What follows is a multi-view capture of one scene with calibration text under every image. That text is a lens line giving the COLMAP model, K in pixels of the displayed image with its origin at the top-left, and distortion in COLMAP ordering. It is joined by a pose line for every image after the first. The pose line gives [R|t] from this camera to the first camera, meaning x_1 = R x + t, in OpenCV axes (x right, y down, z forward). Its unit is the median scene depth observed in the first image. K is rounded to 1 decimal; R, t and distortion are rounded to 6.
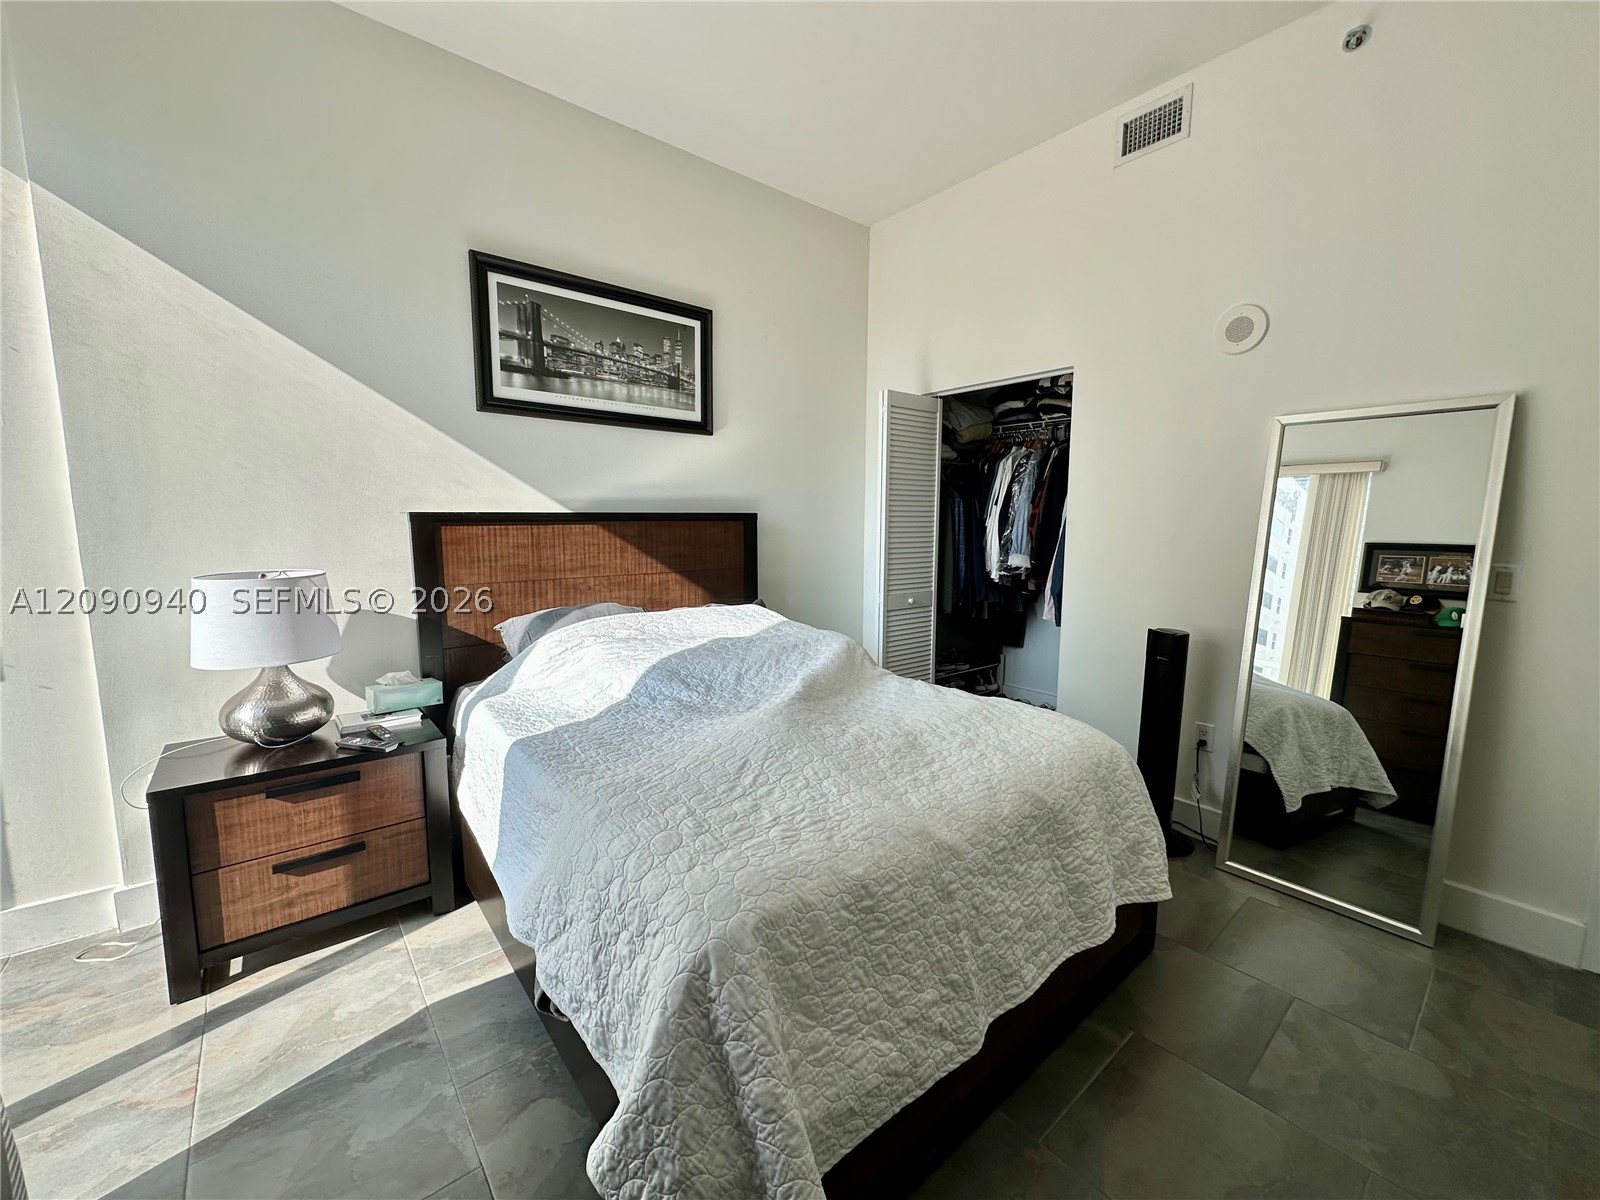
lens RADIAL K [[638.4, 0, 801.2], [0, 638.4, 599.2], [0, 0, 1]] dist [-0.003634, 0.000966]
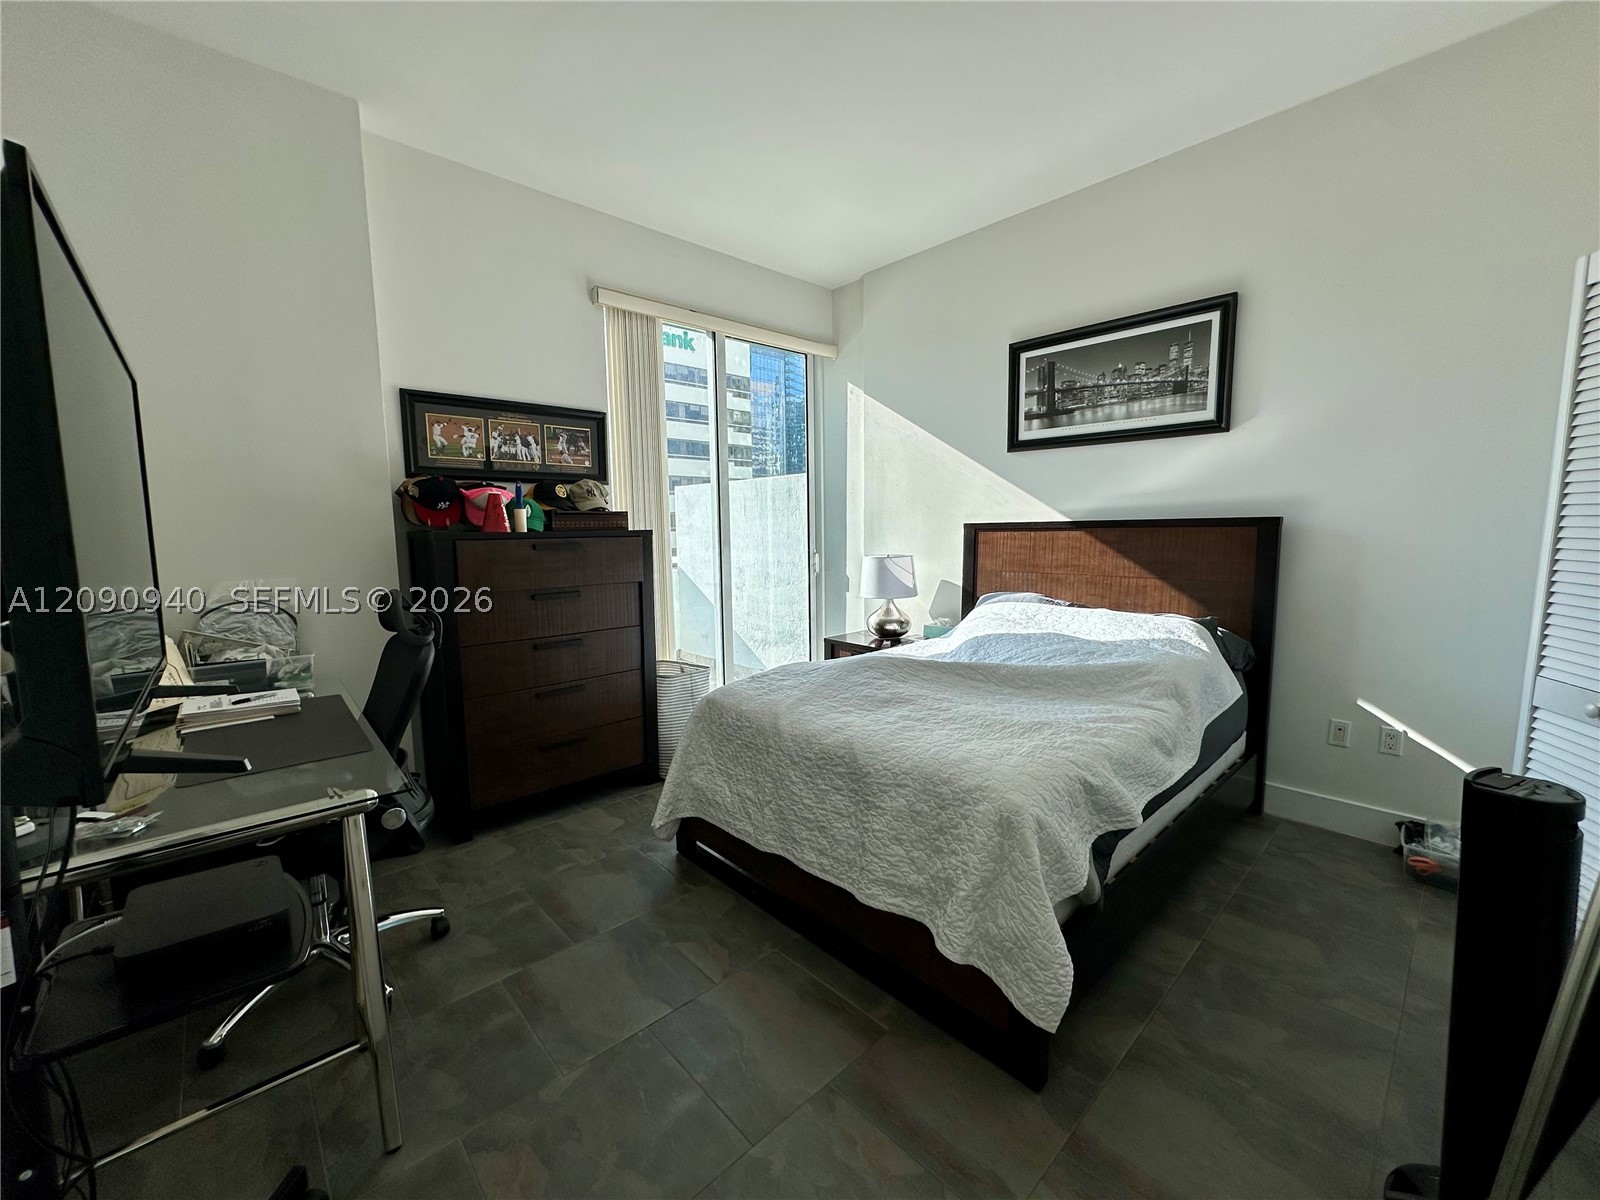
lens RADIAL K [[638.4, 0, 803.6], [0, 638.4, 600.2], [0, 0, 1]] dist [-0.003634, 0.000966]
pose [[0.057981, 0.112480, -0.991961, 0.846676], [-0.111394, 0.988156, 0.105538, -0.057010], [0.992083, 0.104380, 0.069824, 0.420209]]
